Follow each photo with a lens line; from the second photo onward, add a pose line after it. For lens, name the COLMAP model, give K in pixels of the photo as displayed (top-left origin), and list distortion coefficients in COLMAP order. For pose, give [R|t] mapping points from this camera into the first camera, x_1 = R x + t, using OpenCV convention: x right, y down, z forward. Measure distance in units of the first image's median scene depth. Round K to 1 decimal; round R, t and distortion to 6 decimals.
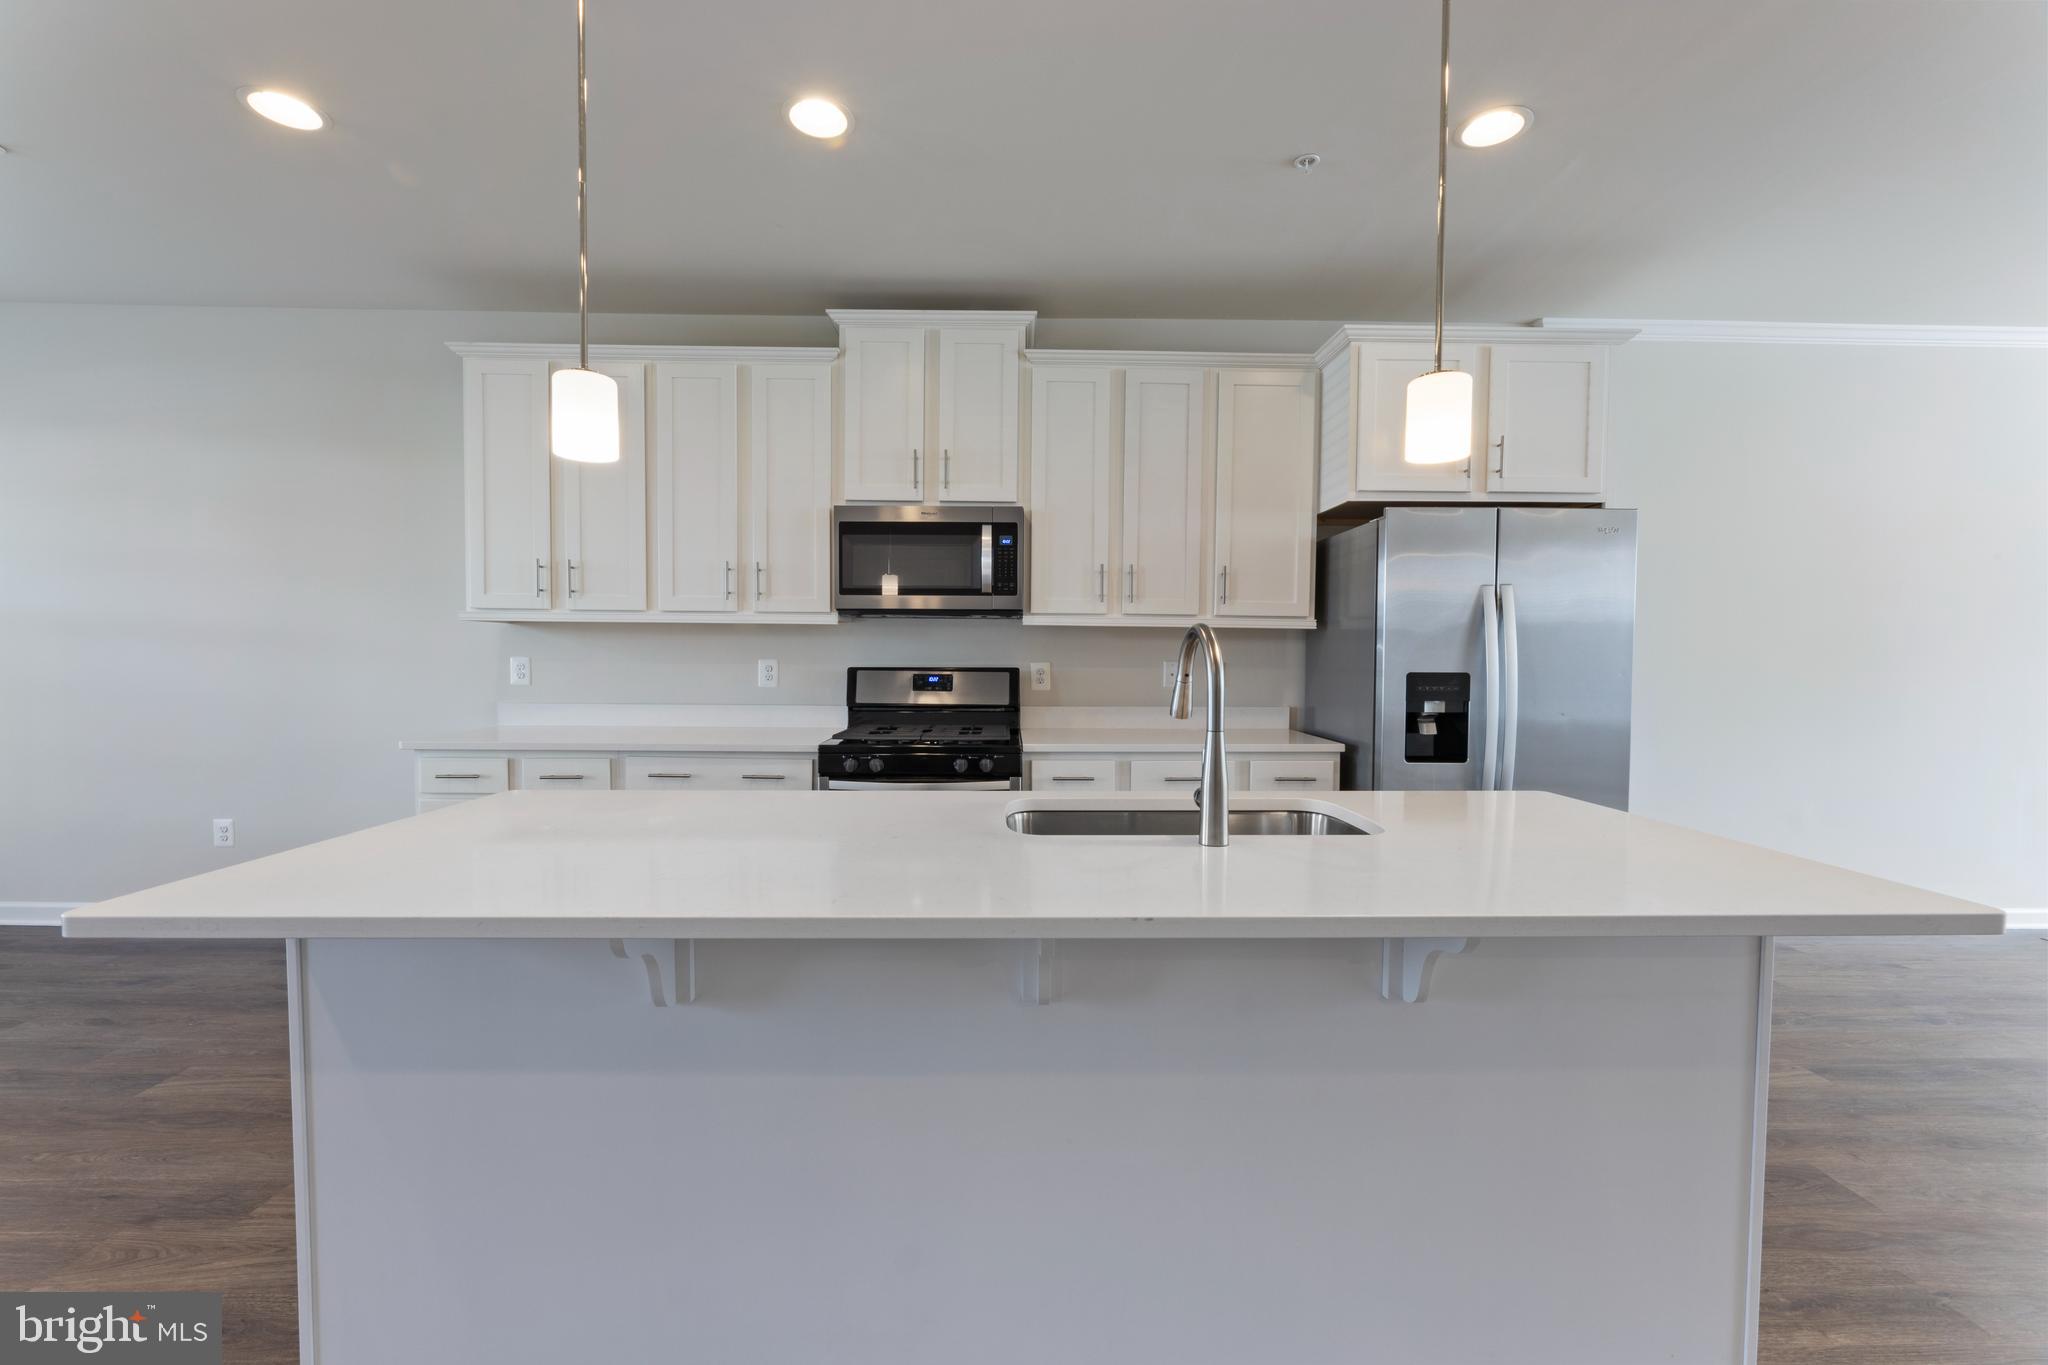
lens RADIAL K [[813.2, 0, 1014.2], [0, 813.2, 683.6], [0, 0, 1]] dist [-0.002124, -0.000870]
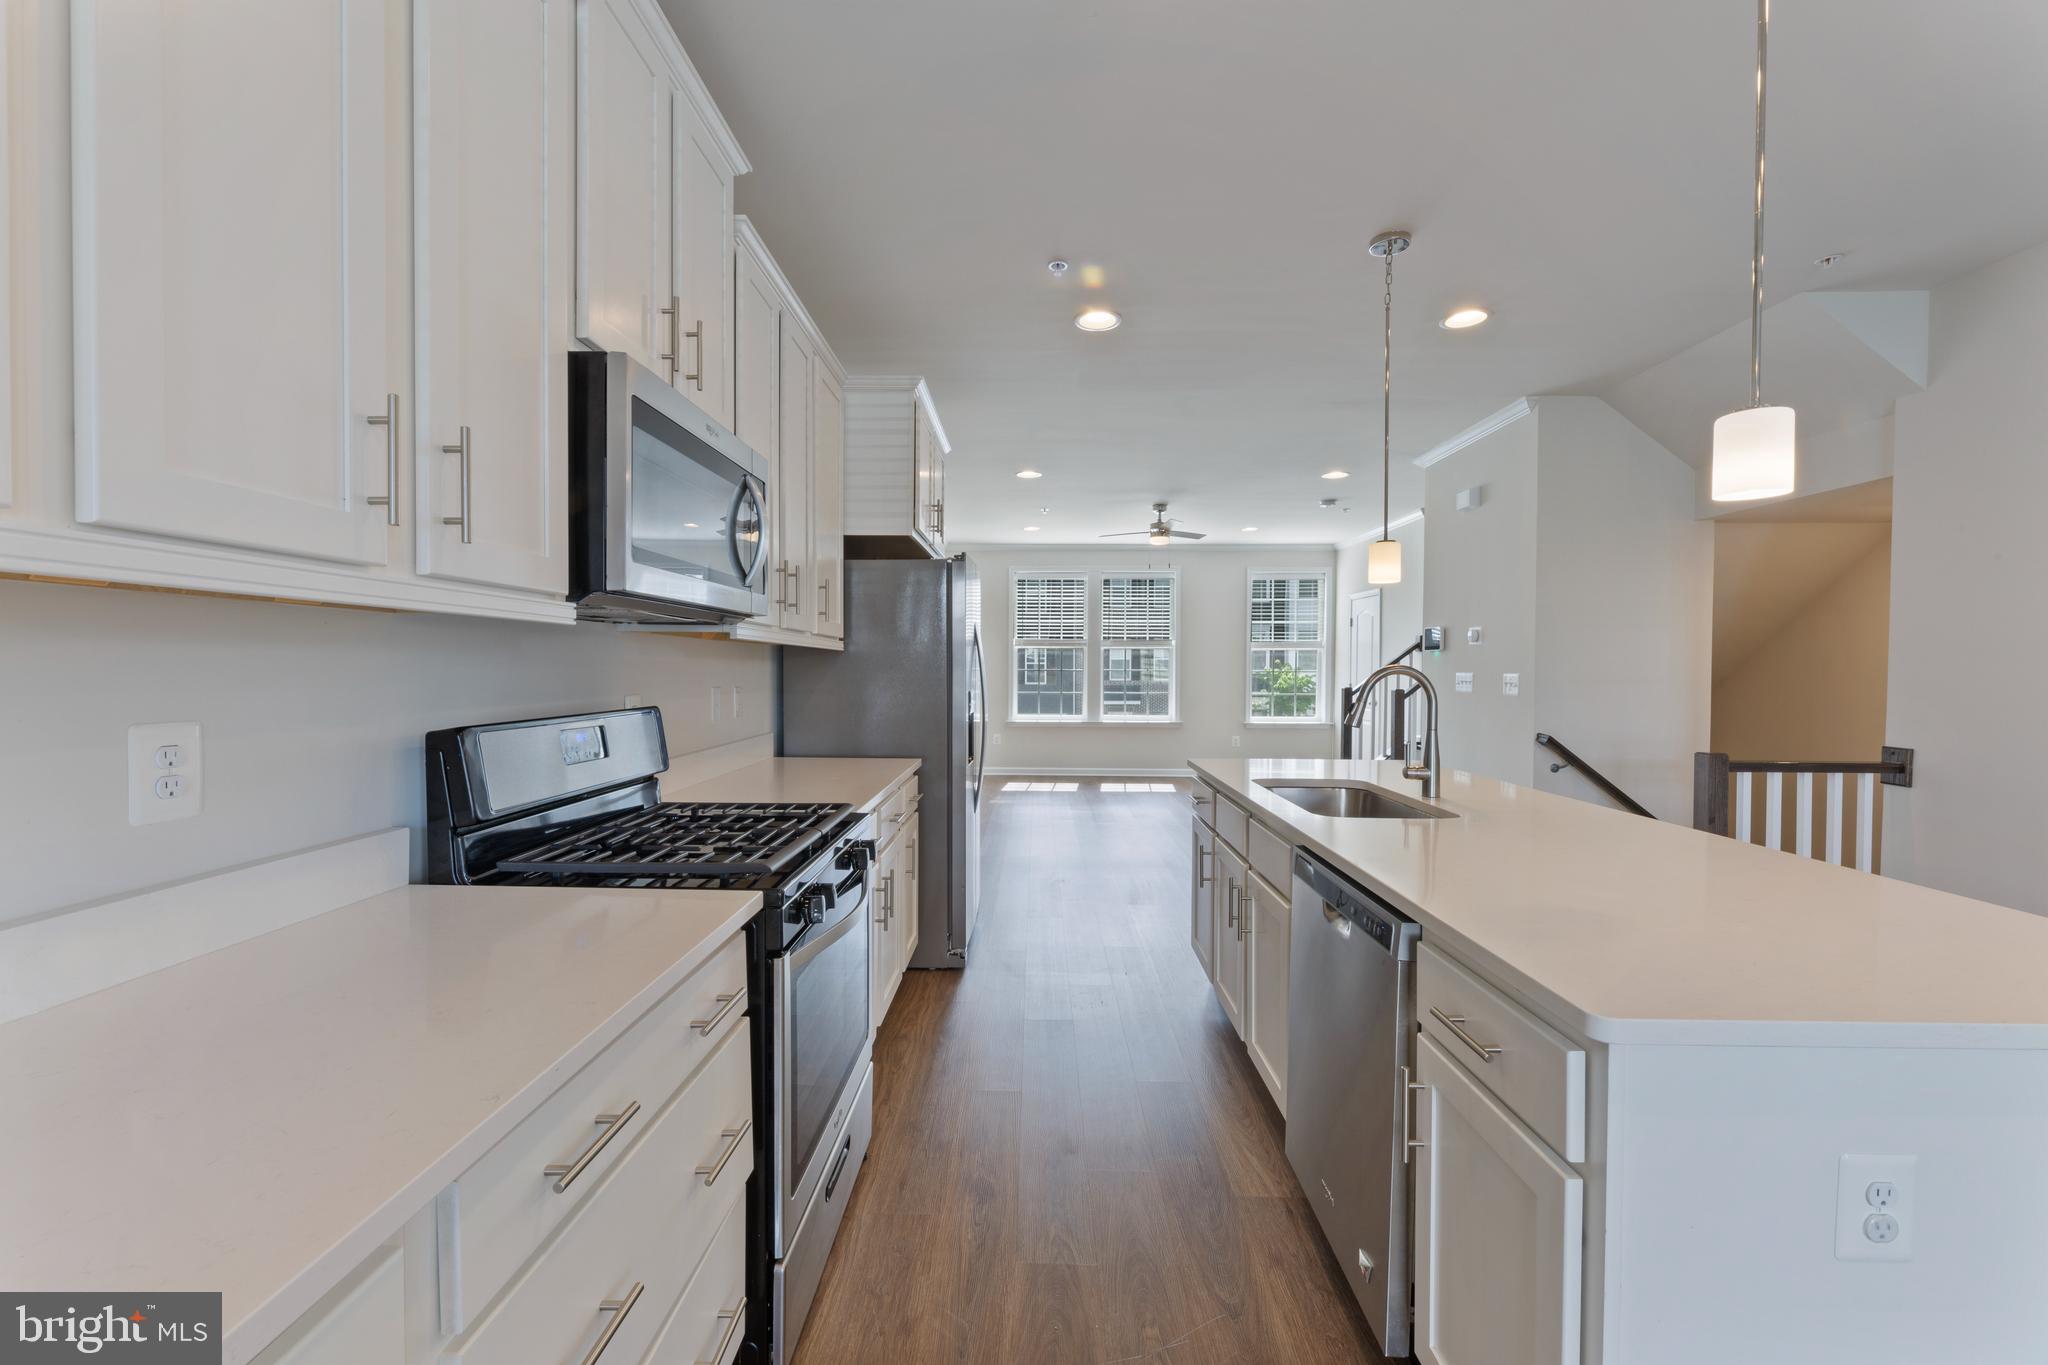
lens RADIAL K [[813.2, 0, 1014.6], [0, 813.2, 683.2], [0, 0, 1]] dist [-0.002124, -0.000870]
pose [[0.042556, -0.027773, 0.998708, -0.631703], [0.029933, 0.999200, 0.026511, -0.047045], [-0.998646, 0.028766, 0.043353, 0.759125]]
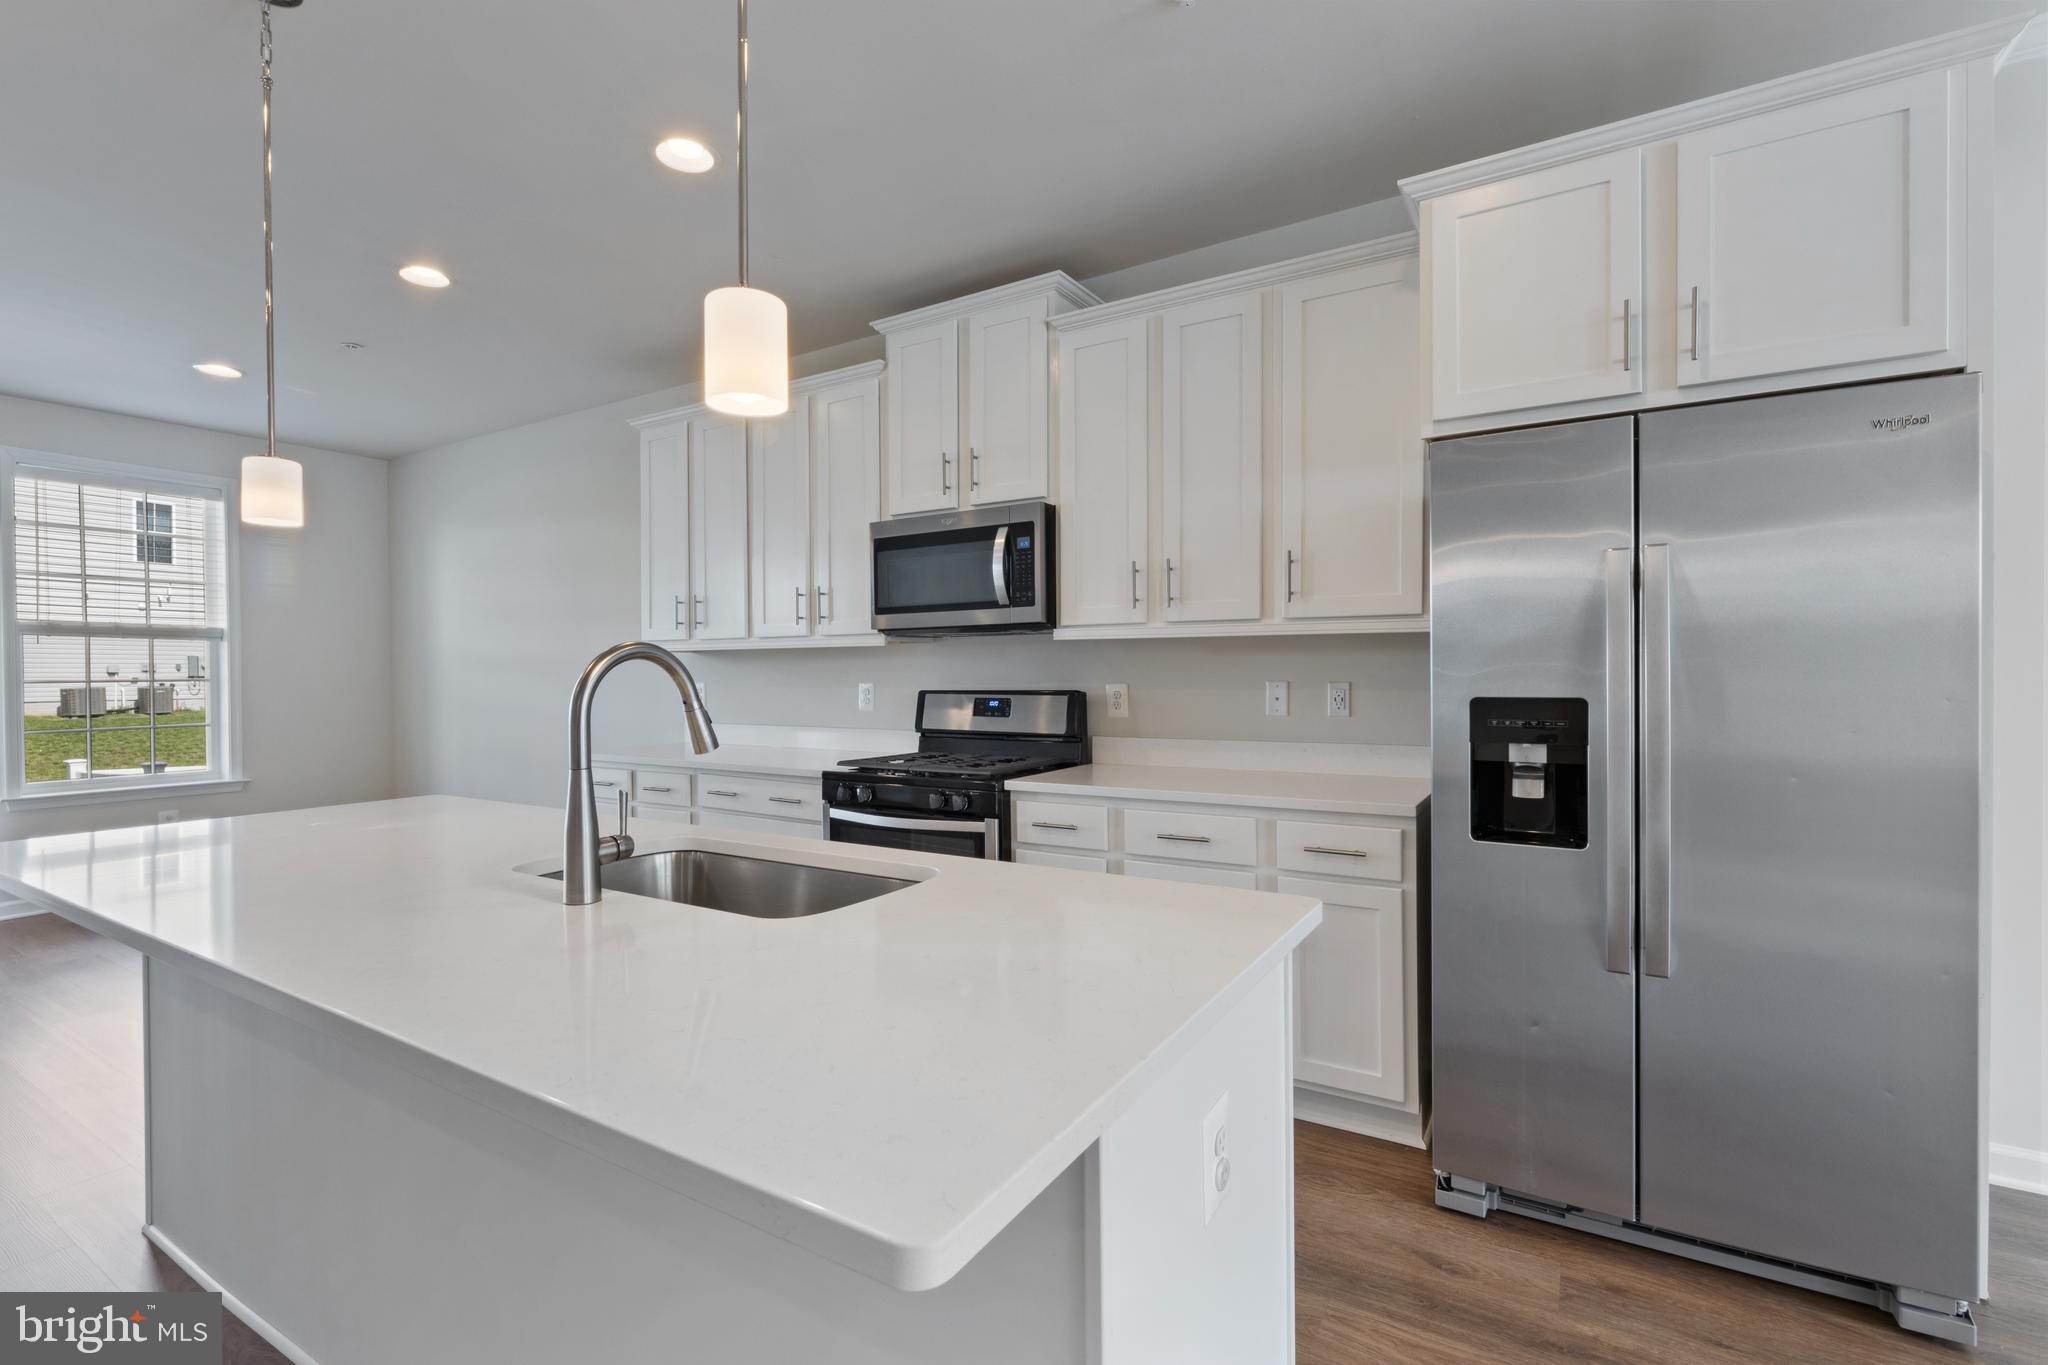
lens RADIAL K [[912.9, 0, 1015.5], [0, 912.9, 677.7], [0, 0, 1]] dist [-0.001233, 0.000719]
pose [[0.841185, -0.010285, -0.540649, 0.493917], [-0.005210, 0.999619, -0.027124, -0.006953], [0.540722, 0.025633, 0.840811, 0.182624]]
